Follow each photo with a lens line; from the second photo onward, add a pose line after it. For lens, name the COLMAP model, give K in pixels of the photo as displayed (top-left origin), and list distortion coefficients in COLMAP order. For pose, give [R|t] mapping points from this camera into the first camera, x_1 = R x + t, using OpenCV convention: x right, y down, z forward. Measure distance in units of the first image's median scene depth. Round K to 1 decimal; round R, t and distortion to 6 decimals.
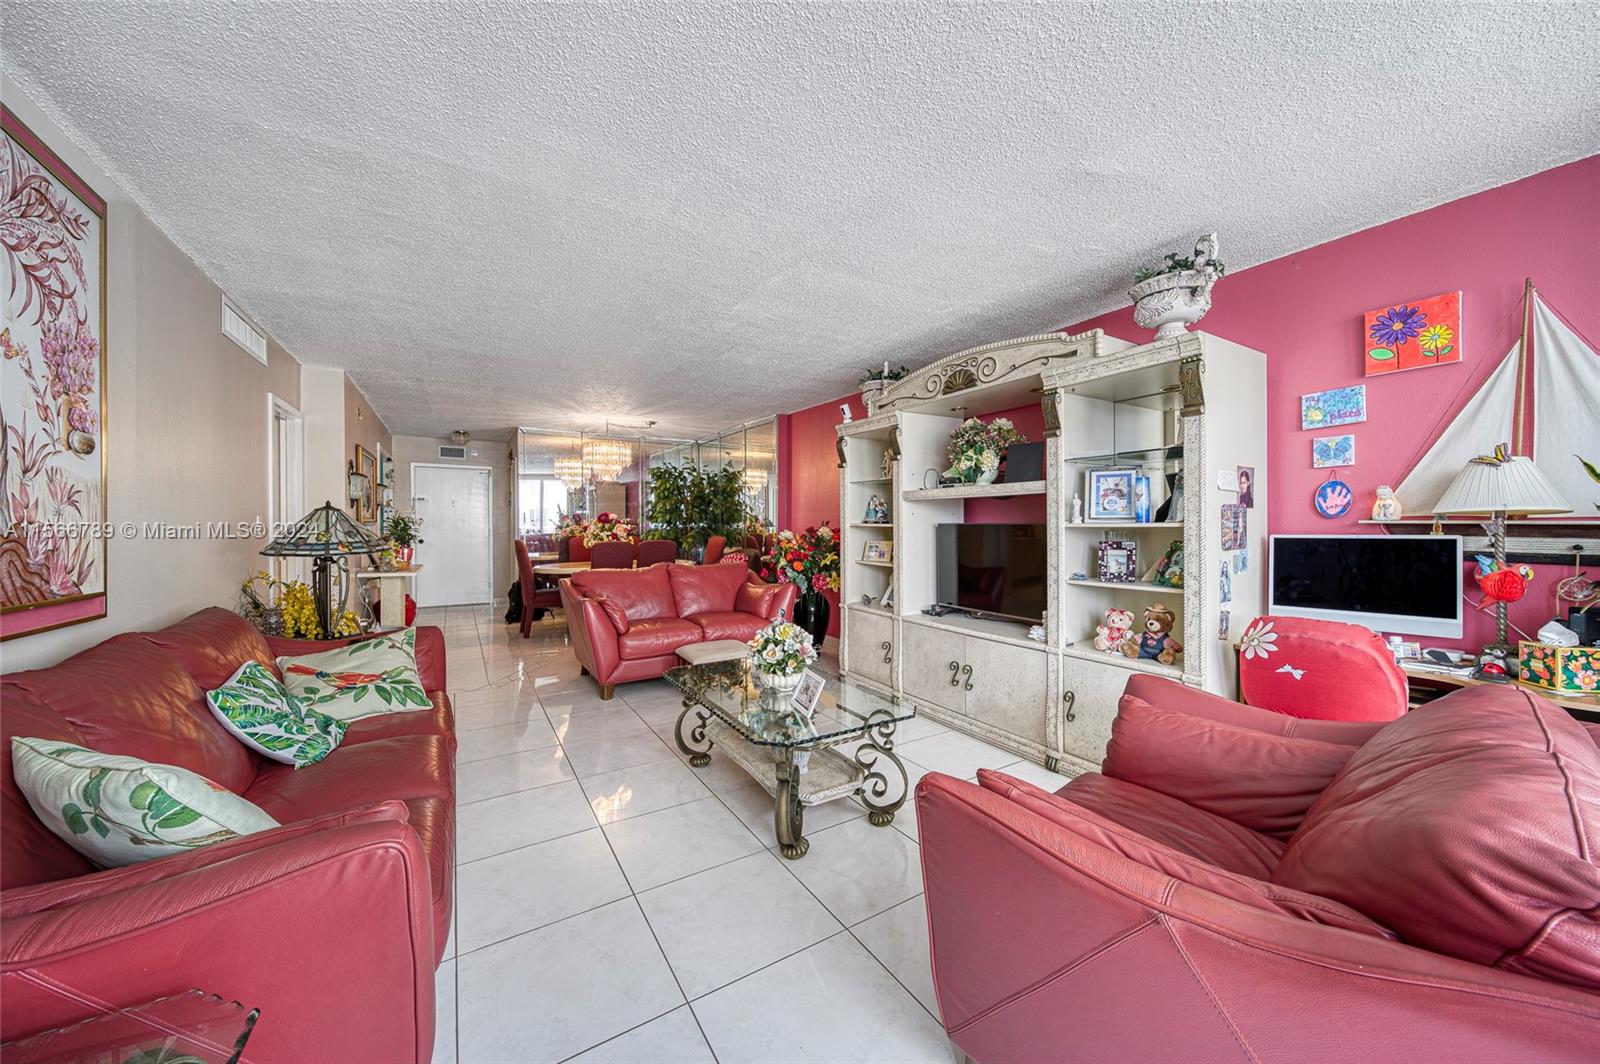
lens RADIAL K [[556.4, 0, 799.8], [0, 556.4, 526.9], [0, 0, 1]] dist [0.001609, -0.001560]
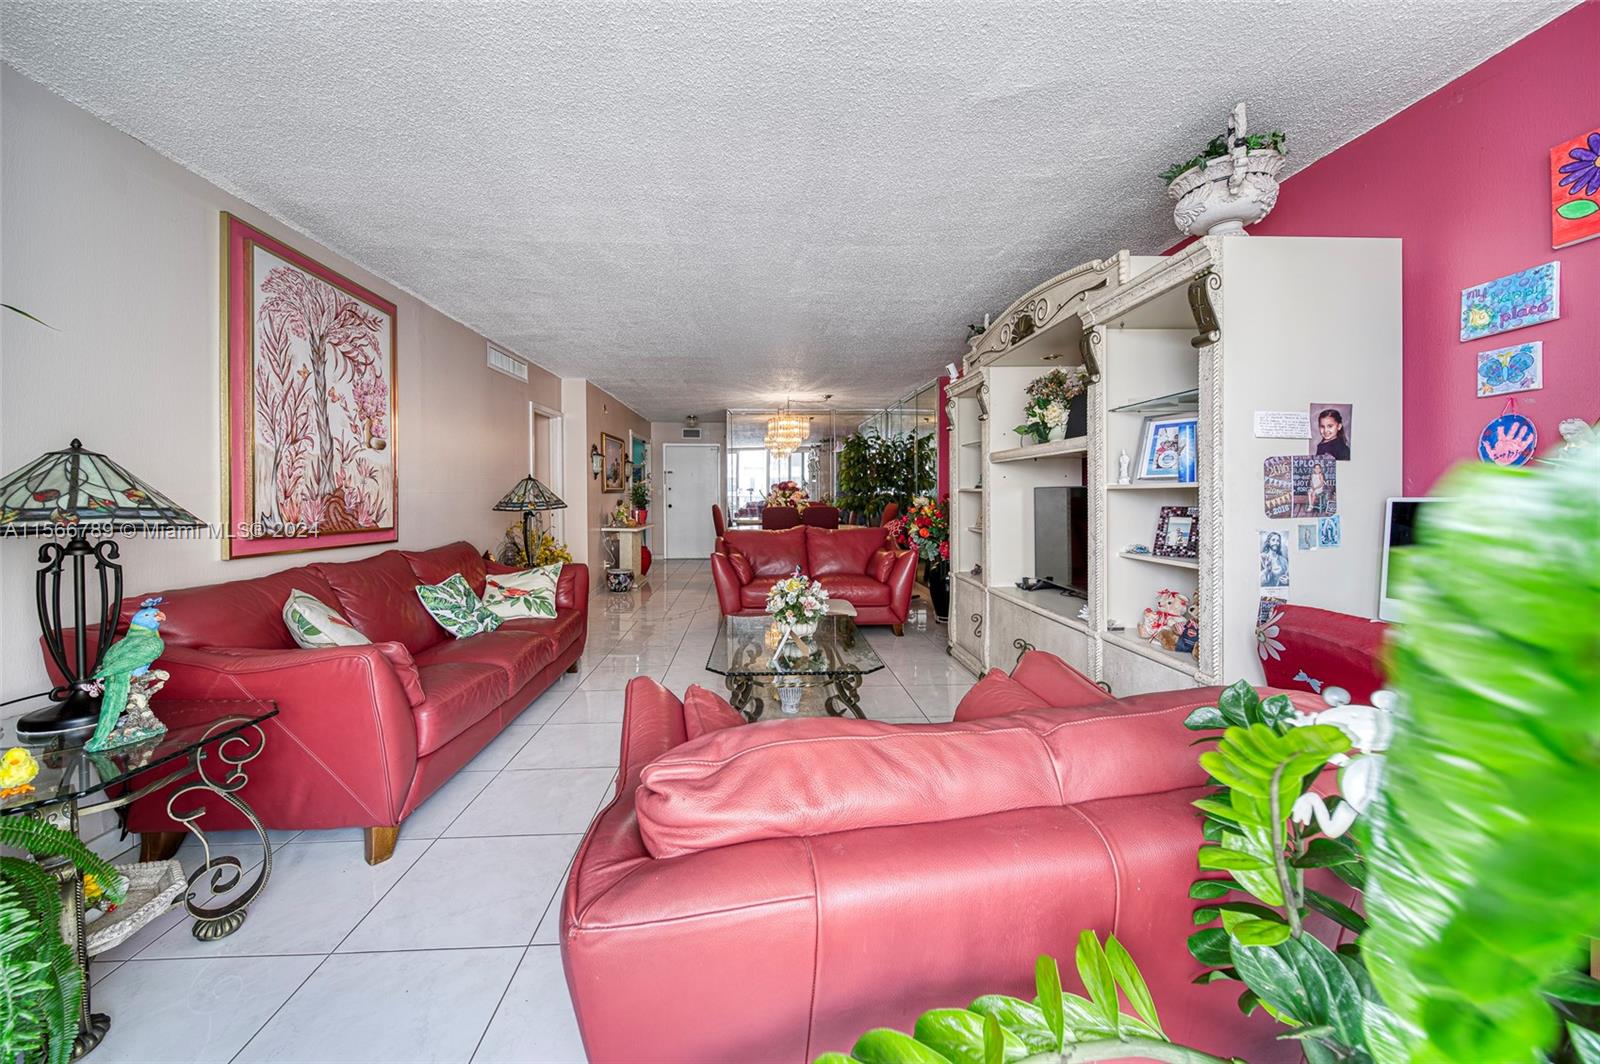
lens RADIAL K [[567.9, 0, 785.4], [0, 567.9, 503.2], [0, 0, 1]] dist [-0.001134, -0.000429]
pose [[0.877605, 0.006482, -0.479341, 0.516123], [-0.000559, 0.999922, 0.012497, 0.012378], [0.479384, -0.010700, 0.877540, 0.008426]]
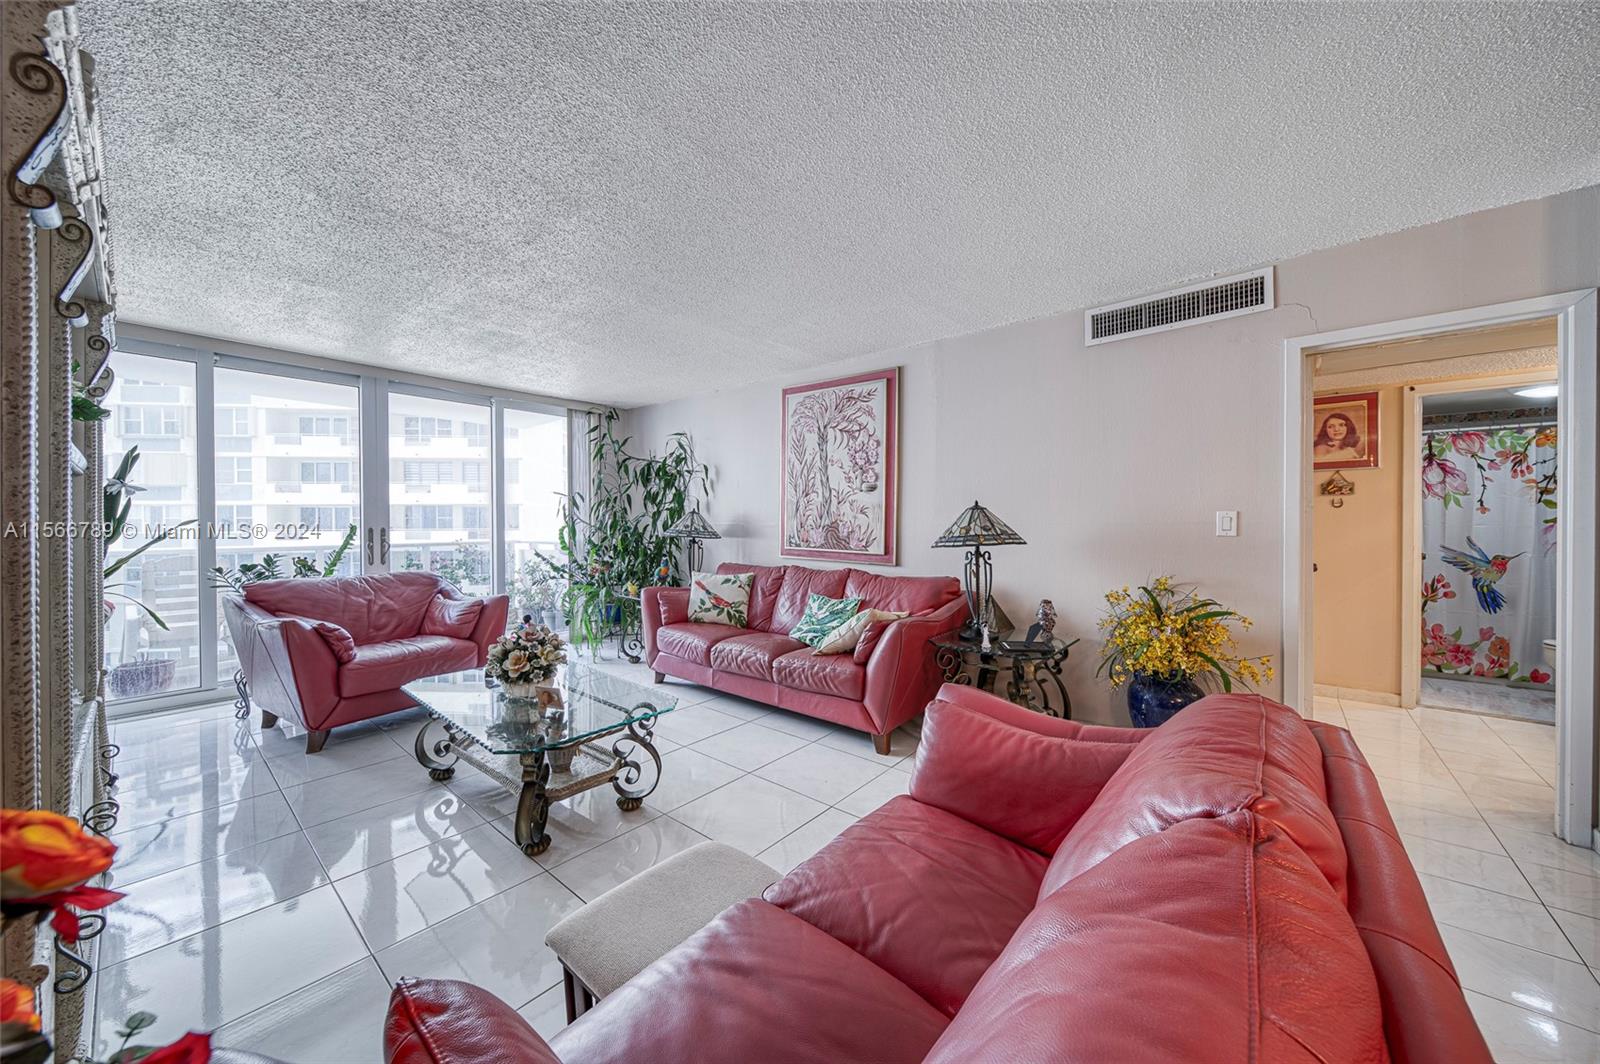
lens RADIAL K [[556.4, 0, 799.8], [0, 556.4, 526.9], [0, 0, 1]] dist [0.001609, -0.001560]
pose [[-0.945702, 0.012234, -0.324805, -0.166332], [0.005820, 0.999769, 0.020712, -0.022330], [0.324983, 0.017698, -0.945554, 2.141842]]
